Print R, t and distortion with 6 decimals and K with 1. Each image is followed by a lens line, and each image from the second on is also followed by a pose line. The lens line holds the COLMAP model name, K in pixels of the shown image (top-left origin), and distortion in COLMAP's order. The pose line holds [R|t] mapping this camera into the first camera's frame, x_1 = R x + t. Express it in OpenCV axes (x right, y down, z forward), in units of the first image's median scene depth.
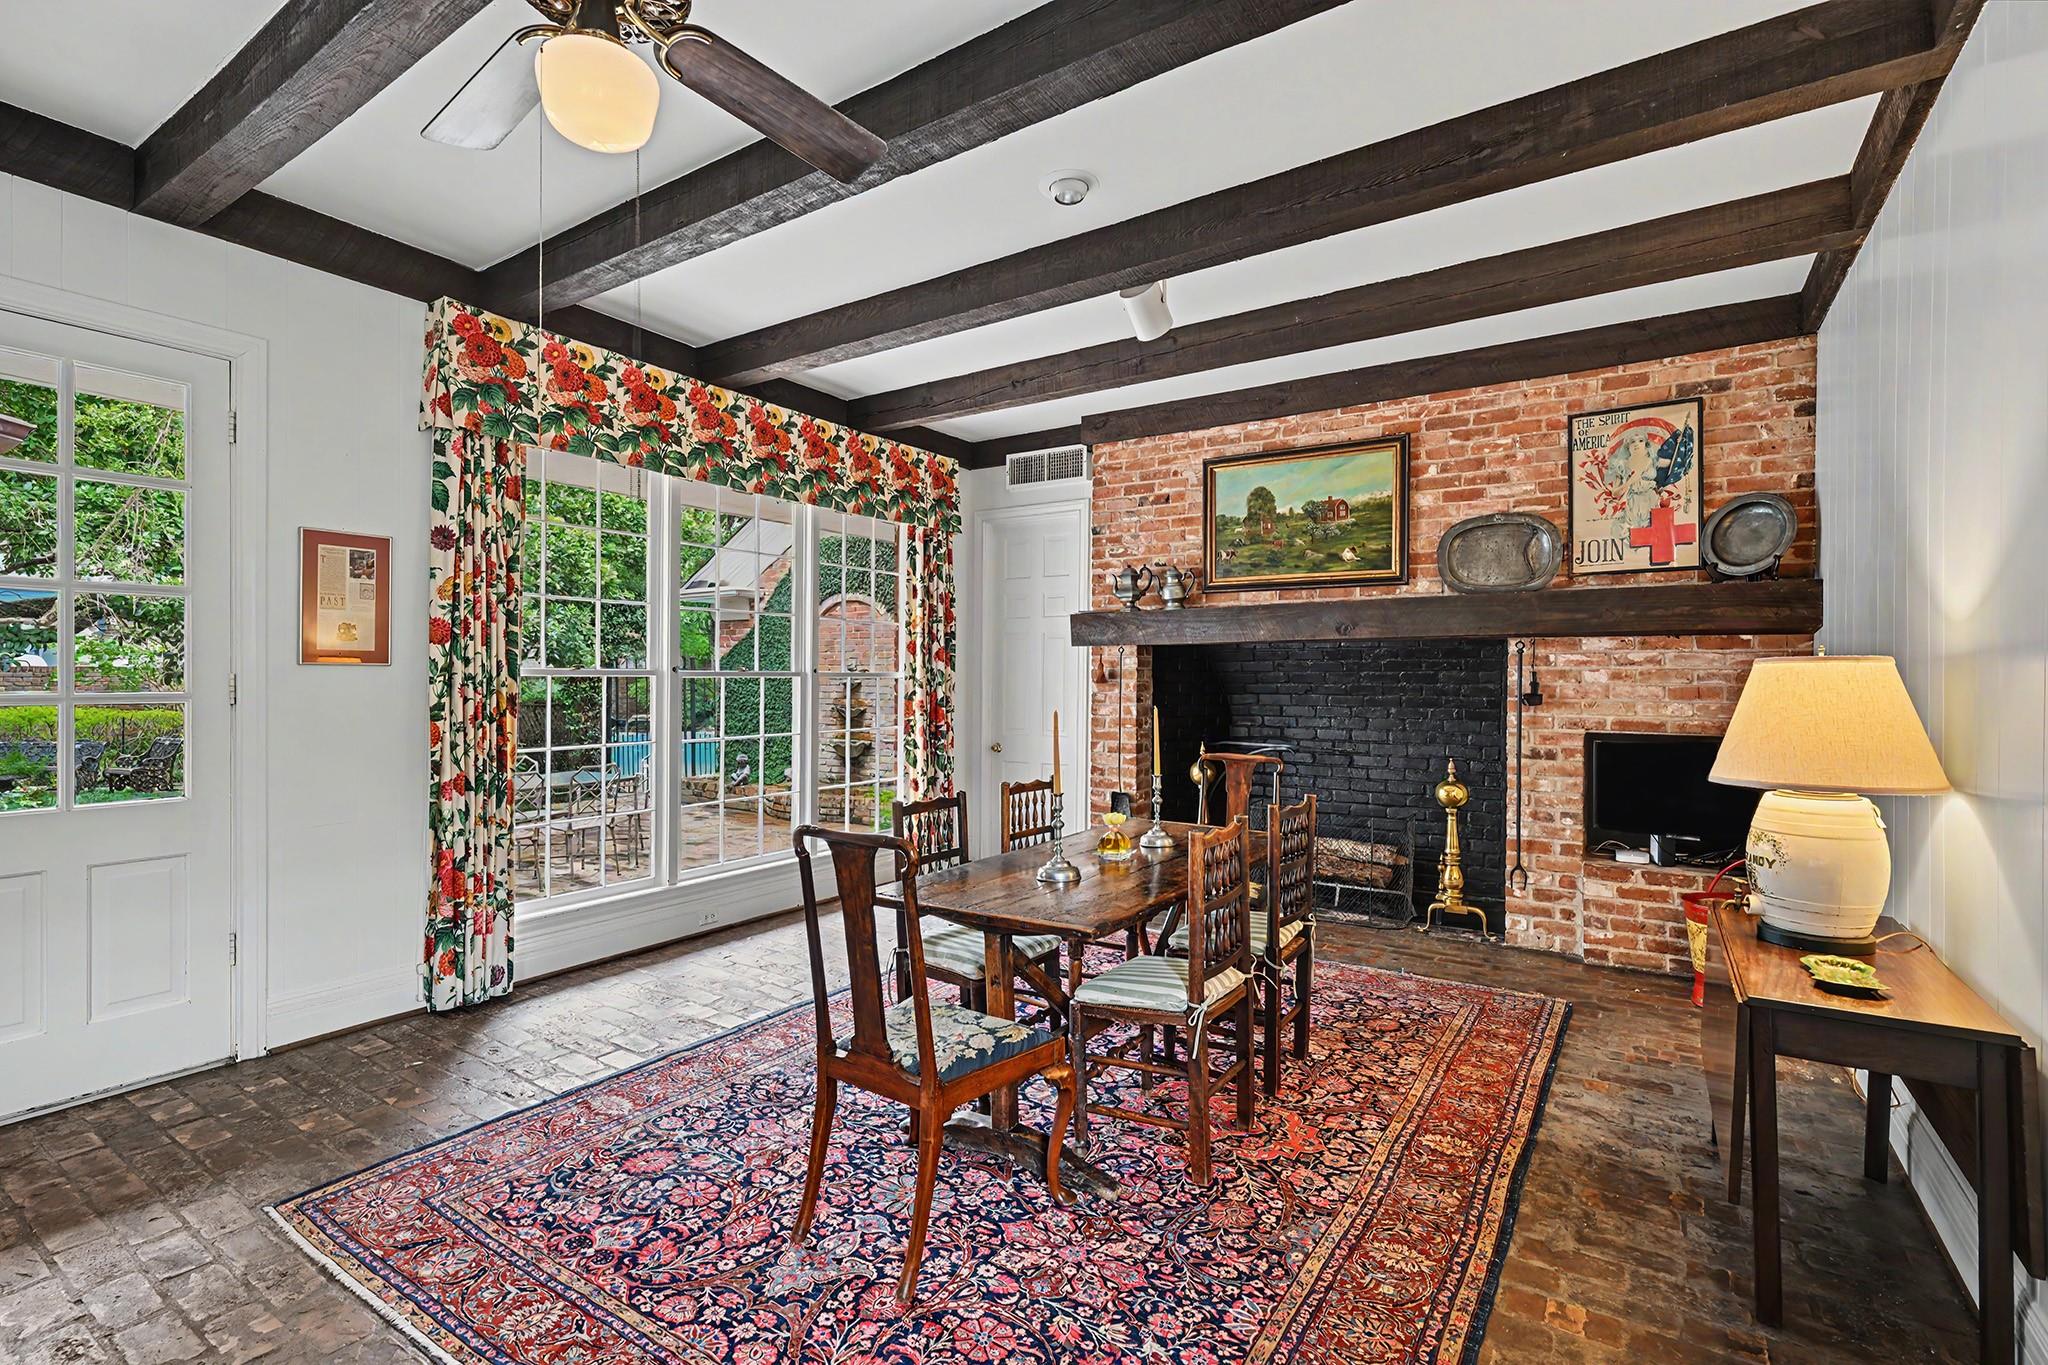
lens RADIAL K [[935.3, 0, 1021.6], [0, 935.3, 672.7], [0, 0, 1]] dist [-0.001744, -0.000273]
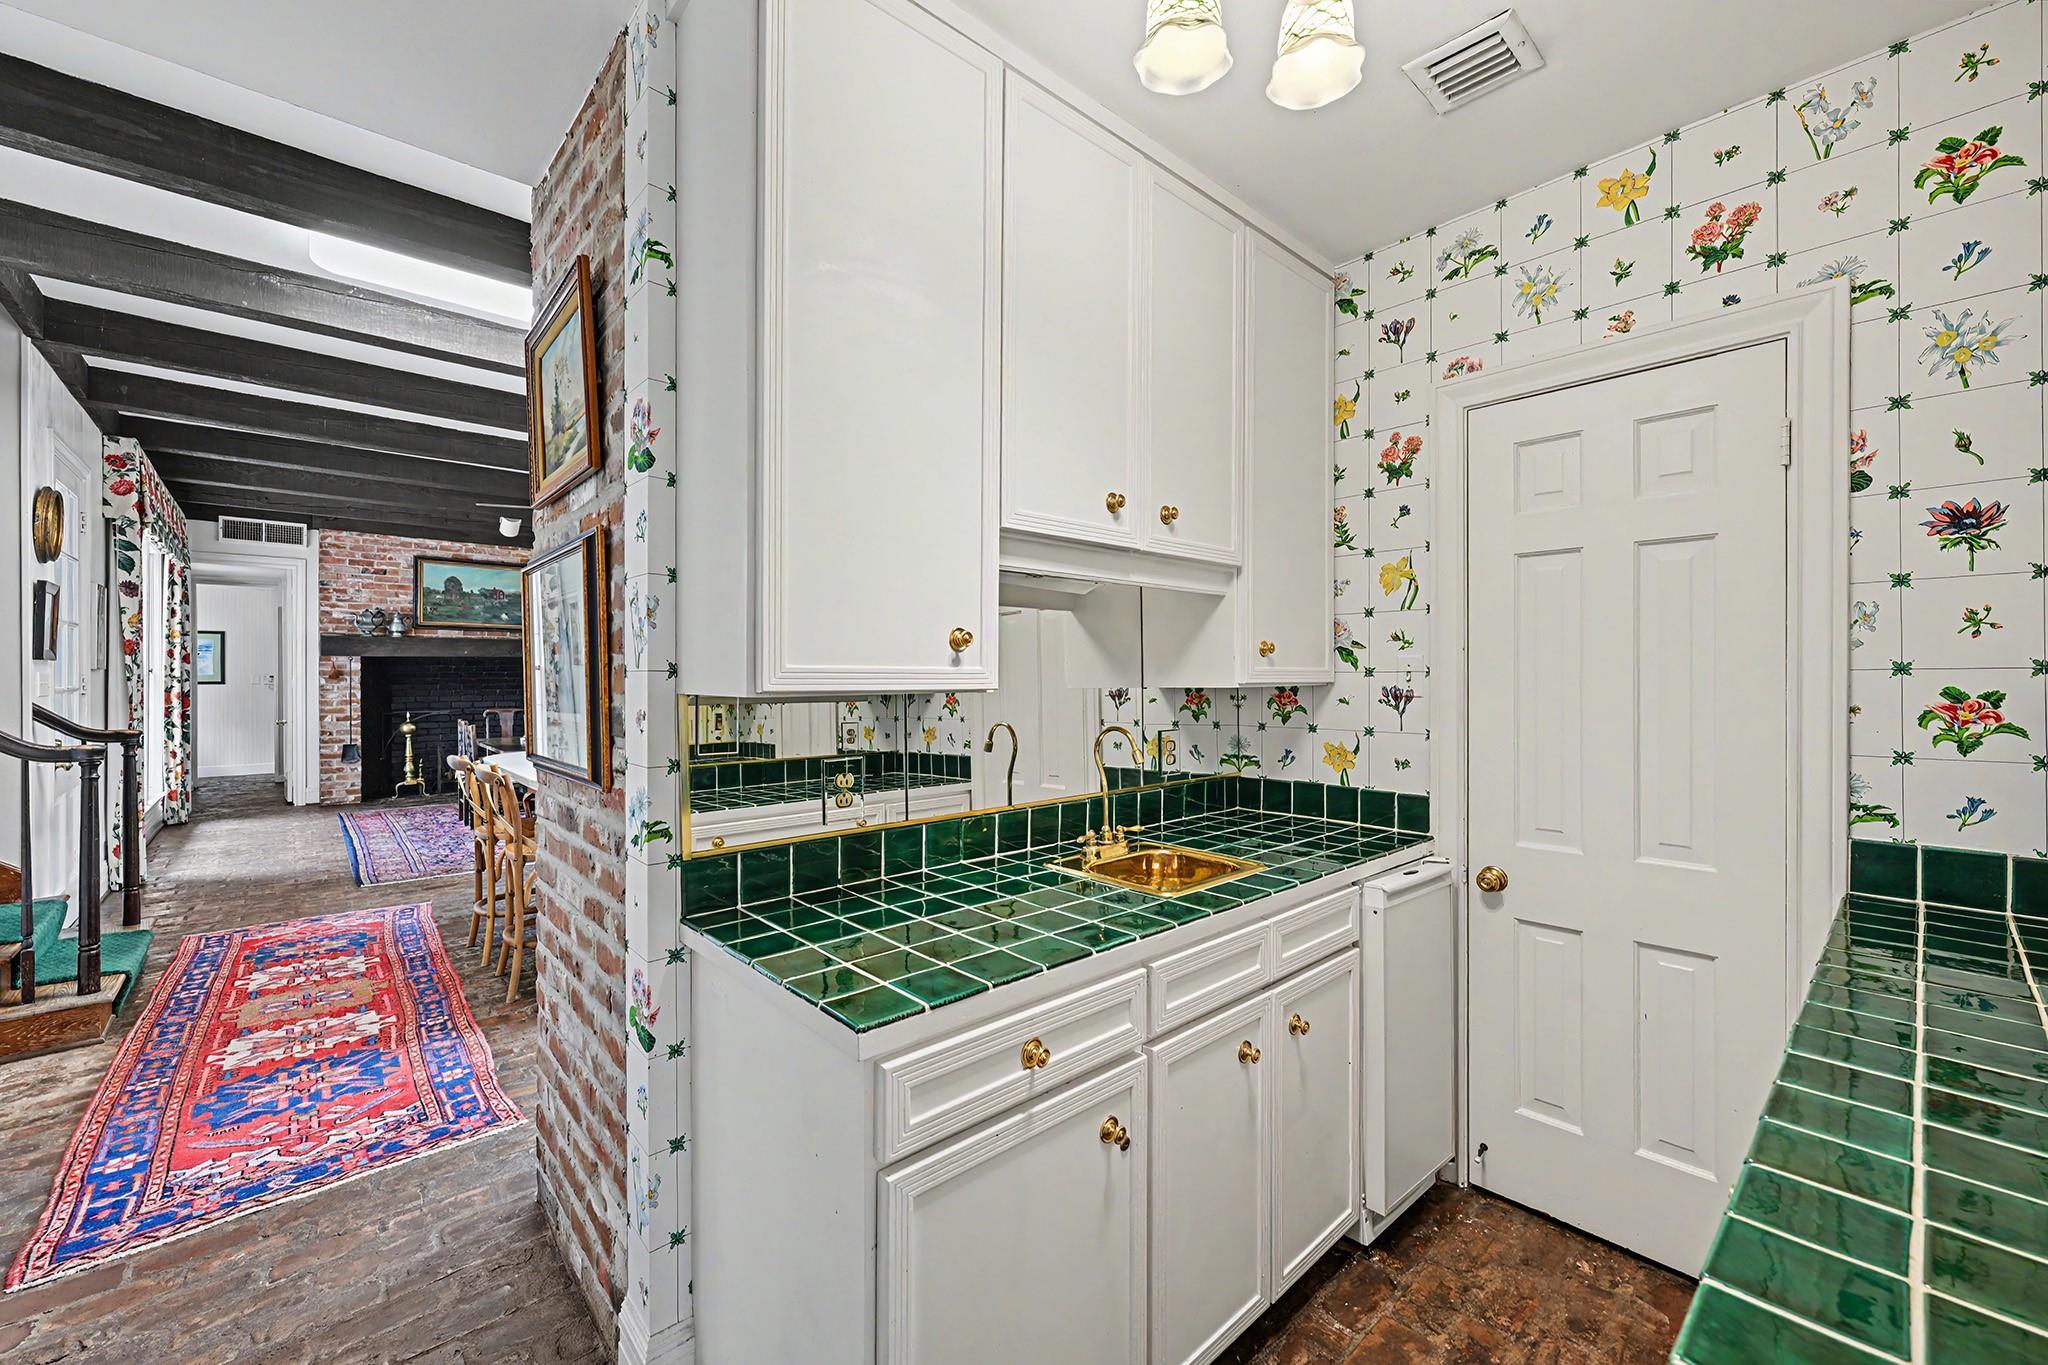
lens RADIAL K [[811.2, 0, 1014.4], [0, 811.2, 680.4], [0, 0, 1]] dist [-0.000521, 0.000631]
pose [[0.256328, -0.009920, 0.966539, -1.151744], [-0.003821, 0.999929, 0.011276, -0.007082], [-0.966582, -0.006583, 0.256272, -0.596869]]
